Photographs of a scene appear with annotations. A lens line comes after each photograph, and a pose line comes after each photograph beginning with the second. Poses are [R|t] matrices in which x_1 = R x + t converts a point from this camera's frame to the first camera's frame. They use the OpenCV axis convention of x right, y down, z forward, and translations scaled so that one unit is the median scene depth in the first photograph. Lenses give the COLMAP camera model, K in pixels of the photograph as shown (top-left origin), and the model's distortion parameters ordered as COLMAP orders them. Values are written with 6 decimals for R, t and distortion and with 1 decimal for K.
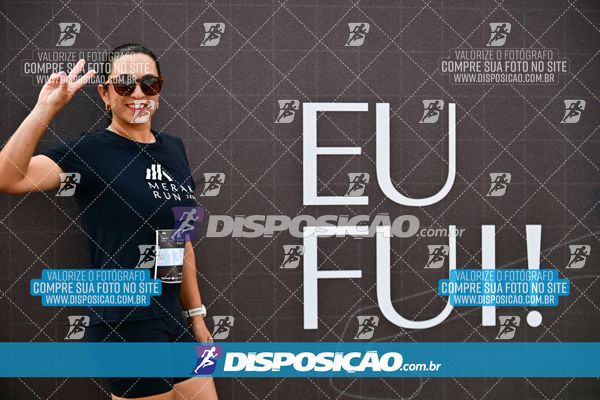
lens RADIAL K [[1745.6, 0, 300.0], [0, 1745.6, 200.0], [0, 0, 1]] dist [0.151486, 0.210104]
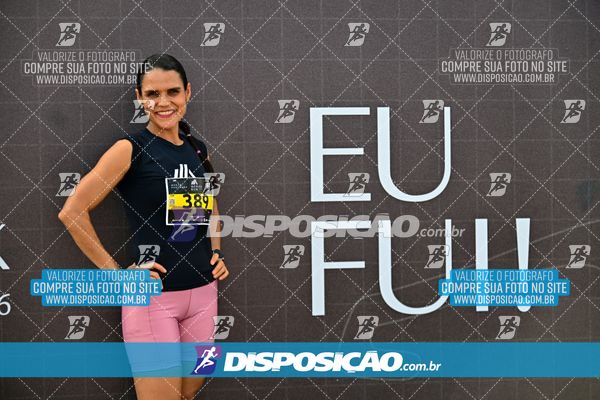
lens RADIAL K [[1549.5, 0, 299.5], [0, 1549.5, 184.5], [0, 0, 1]] dist [0.156101, 0.531599]
pose [[0.999969, -0.002967, -0.007257, 0.003198], [0.002916, 0.999971, -0.007017, -0.001341], [0.007277, 0.006995, 0.999949, 0.056104]]
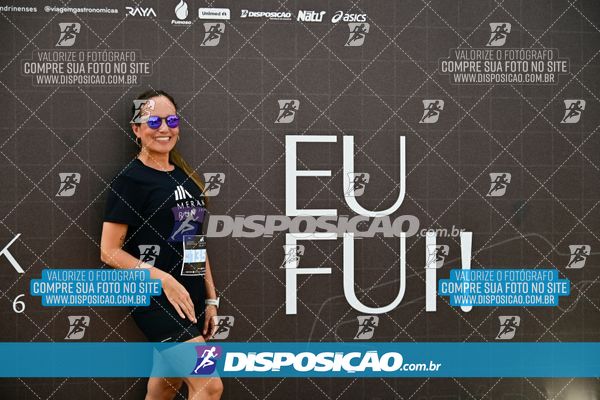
lens RADIAL K [[1259.7, 0, 300.0], [0, 1259.7, 200.0], [0, 0, 1]] dist [0.040983, -0.075745]
pose [[0.999837, 0.000447, 0.018054, -0.006694], [-0.000215, 0.999917, -0.012852, 0.004752], [-0.018058, 0.012846, 0.999754, 0.141349]]
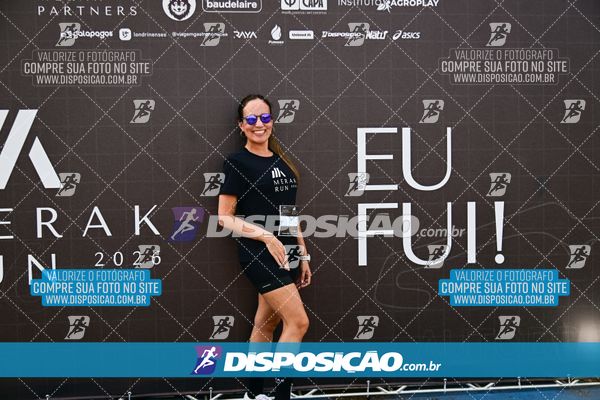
lens RADIAL K [[903.6, 0, 302.8], [0, 903.6, 202.1], [0, 0, 1]] dist [-0.011635, -0.020351]
pose [[0.997315, -0.005698, -0.073015, 0.020089], [0.007140, 0.999784, 0.019513, -0.004804], [0.072888, -0.019982, 0.997140, 0.241609]]
